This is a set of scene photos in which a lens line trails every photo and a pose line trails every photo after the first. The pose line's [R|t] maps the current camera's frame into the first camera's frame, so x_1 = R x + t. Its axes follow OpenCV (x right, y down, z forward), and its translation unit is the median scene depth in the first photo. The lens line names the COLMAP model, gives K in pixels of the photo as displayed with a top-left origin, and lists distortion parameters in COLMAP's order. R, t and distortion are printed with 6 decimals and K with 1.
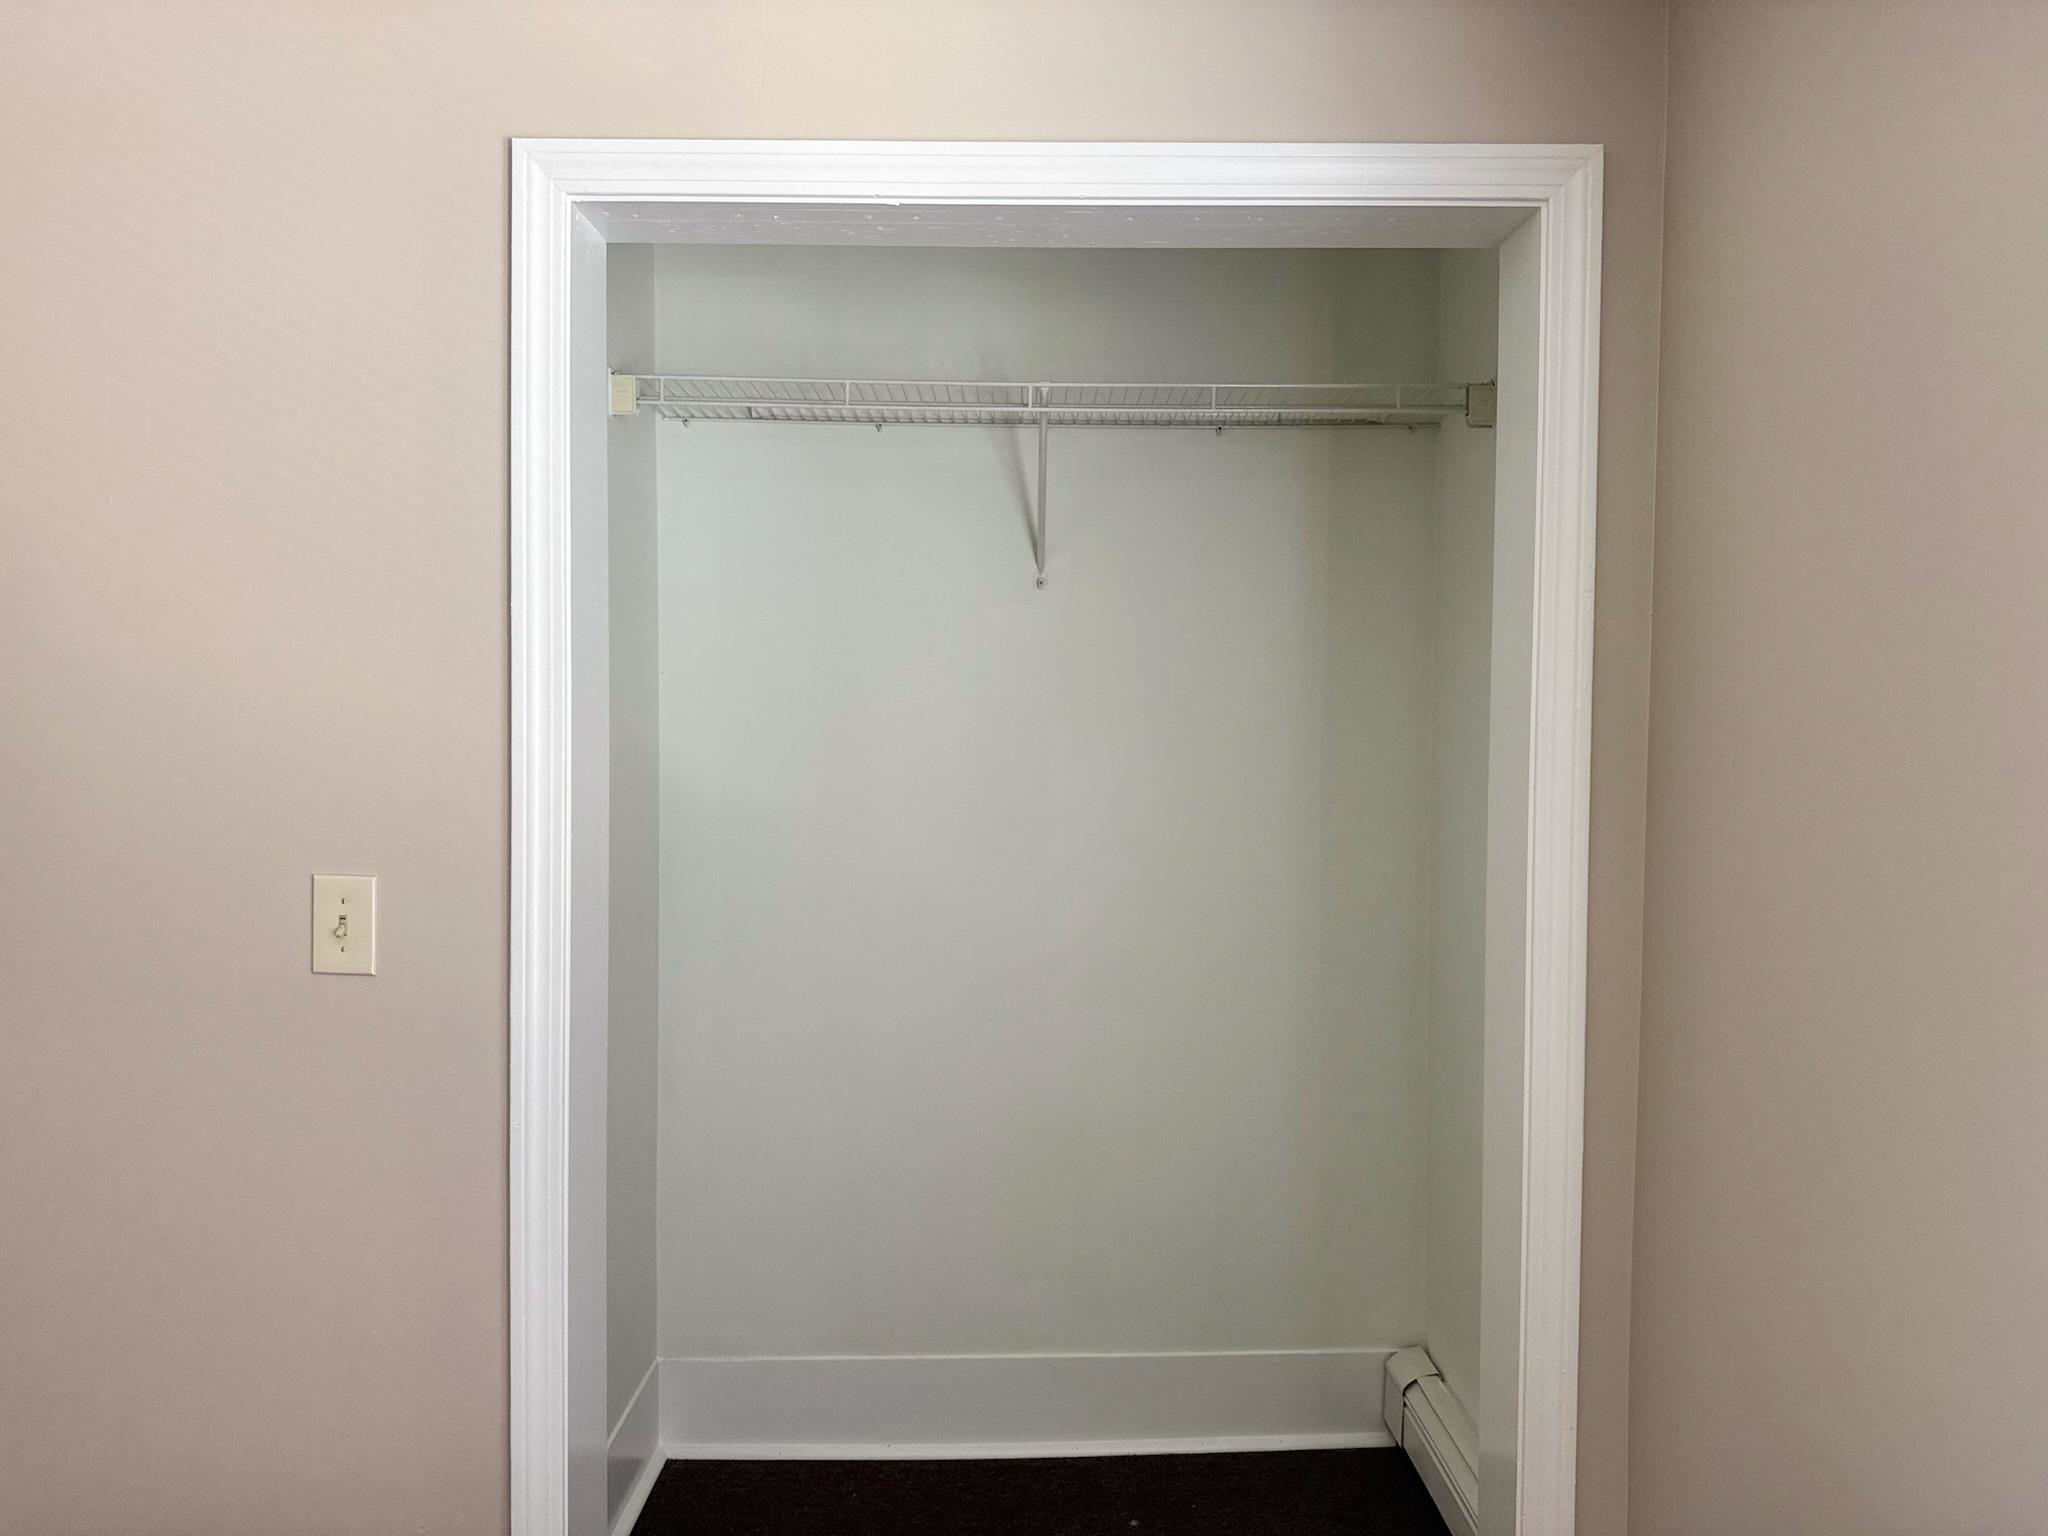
lens RADIAL K [[1441.3, 0, 1024.0], [0, 1441.3, 768.0], [0, 0, 1]] dist [-0.002510, -0.002624]
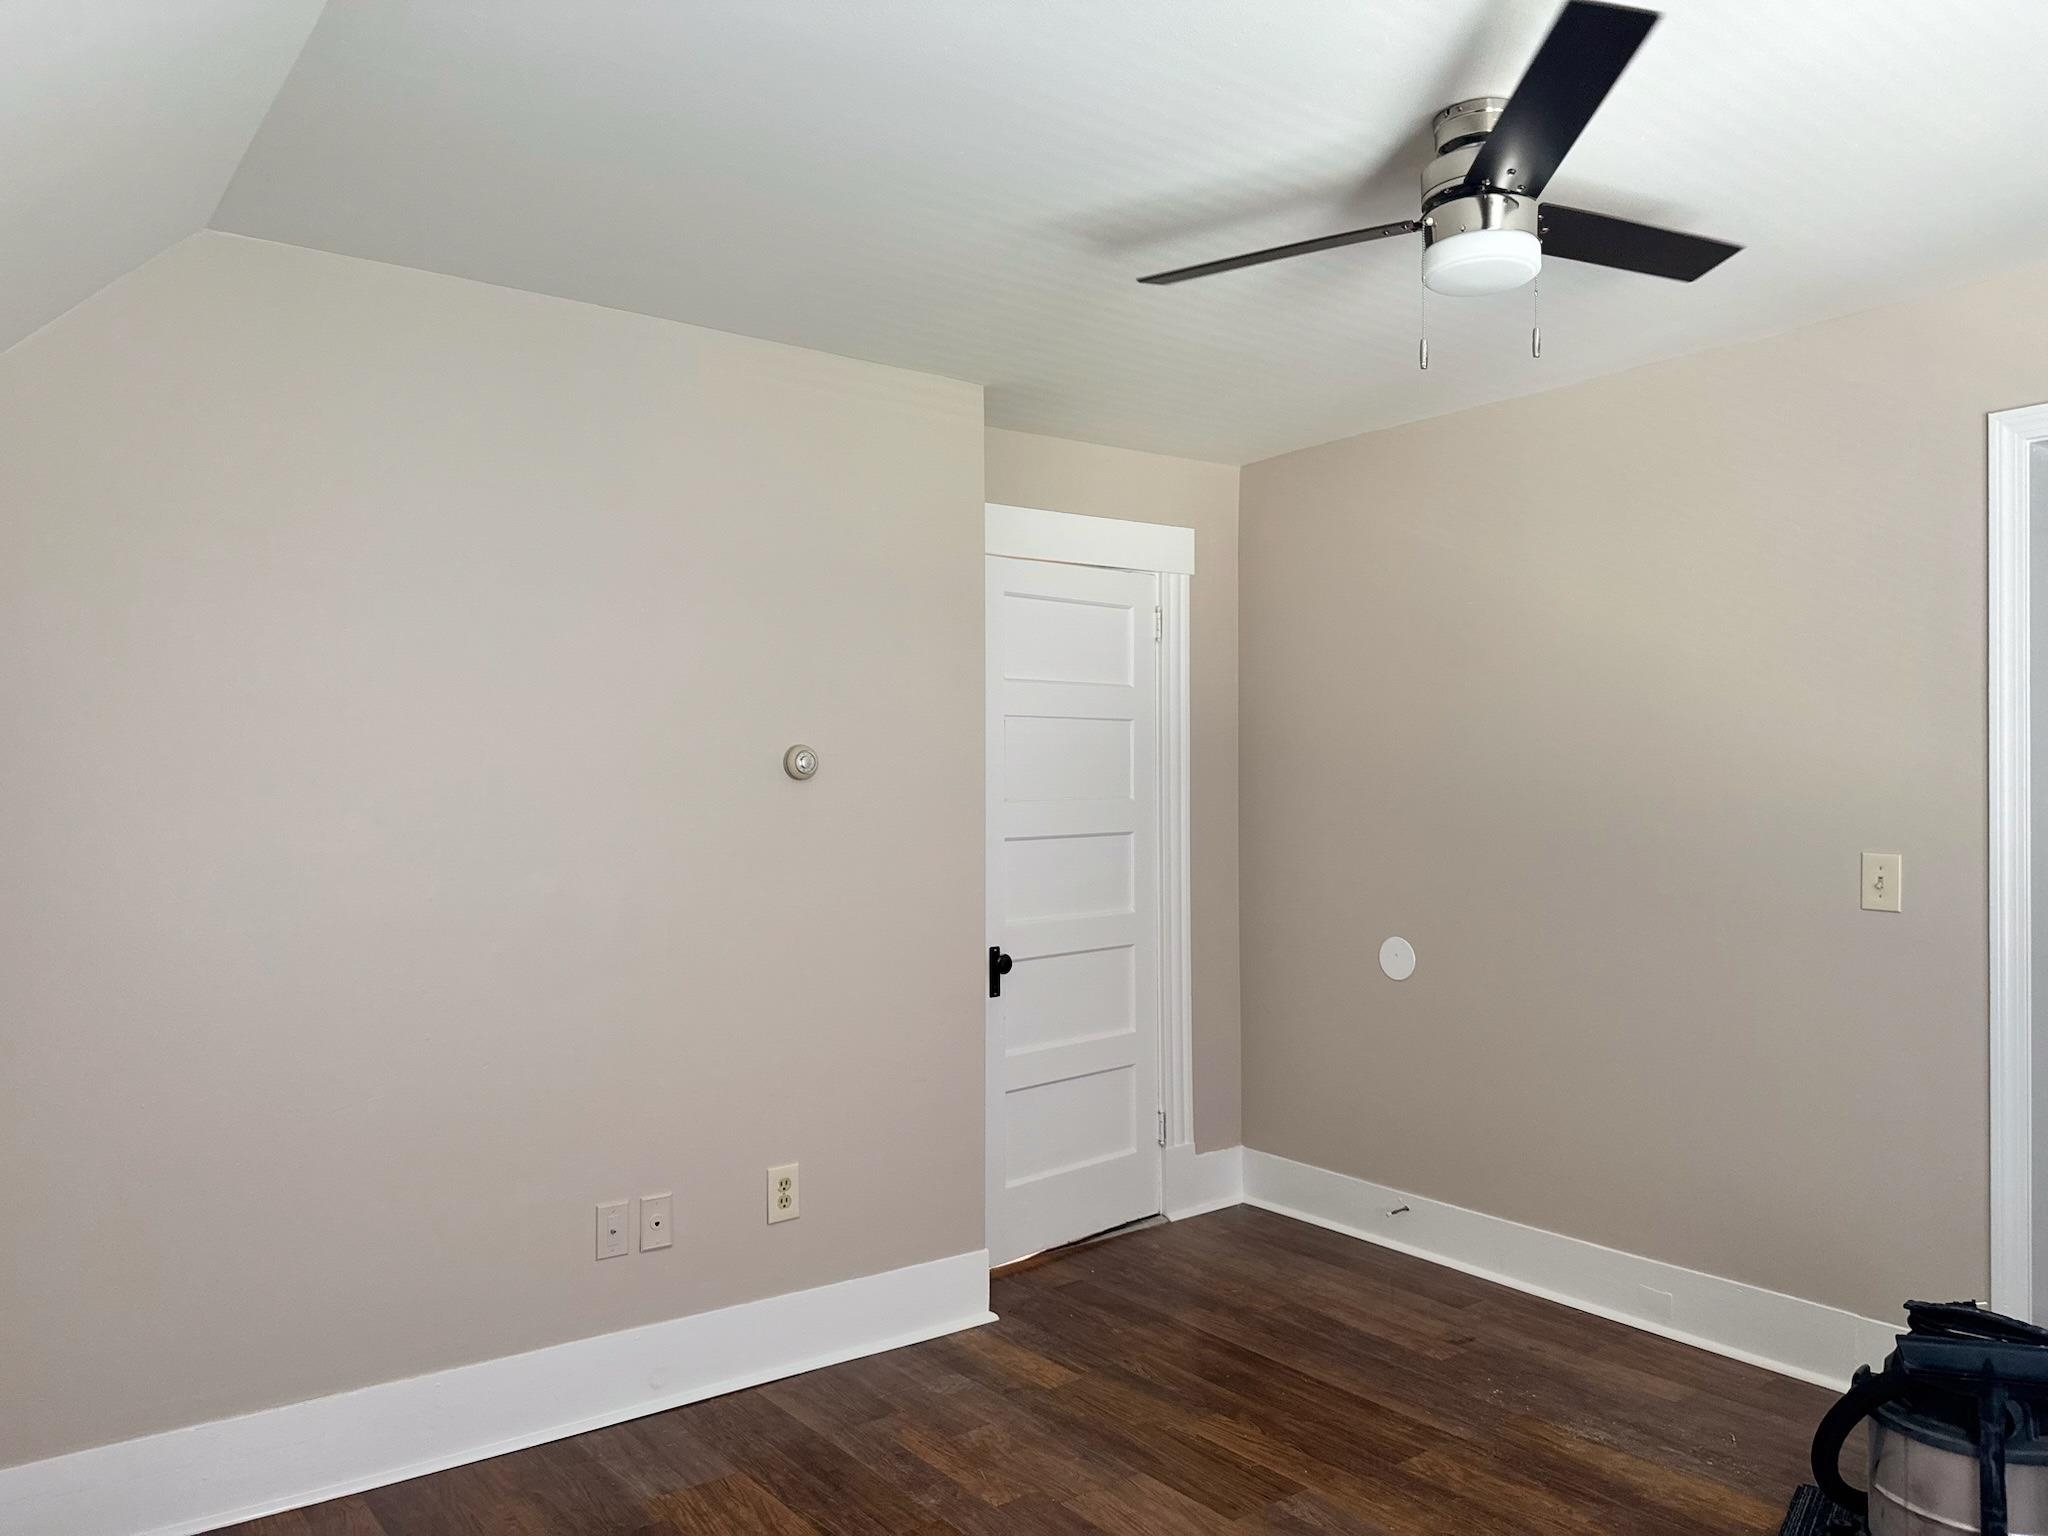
lens RADIAL K [[1441.3, 0, 1024.0], [0, 1441.3, 768.0], [0, 0, 1]] dist [-0.002510, -0.002624]
pose [[0.601101, -0.013803, -0.799054, 0.295450], [-0.013430, 0.999535, -0.027369, 0.033003], [0.799060, 0.027182, 0.600637, -0.873003]]
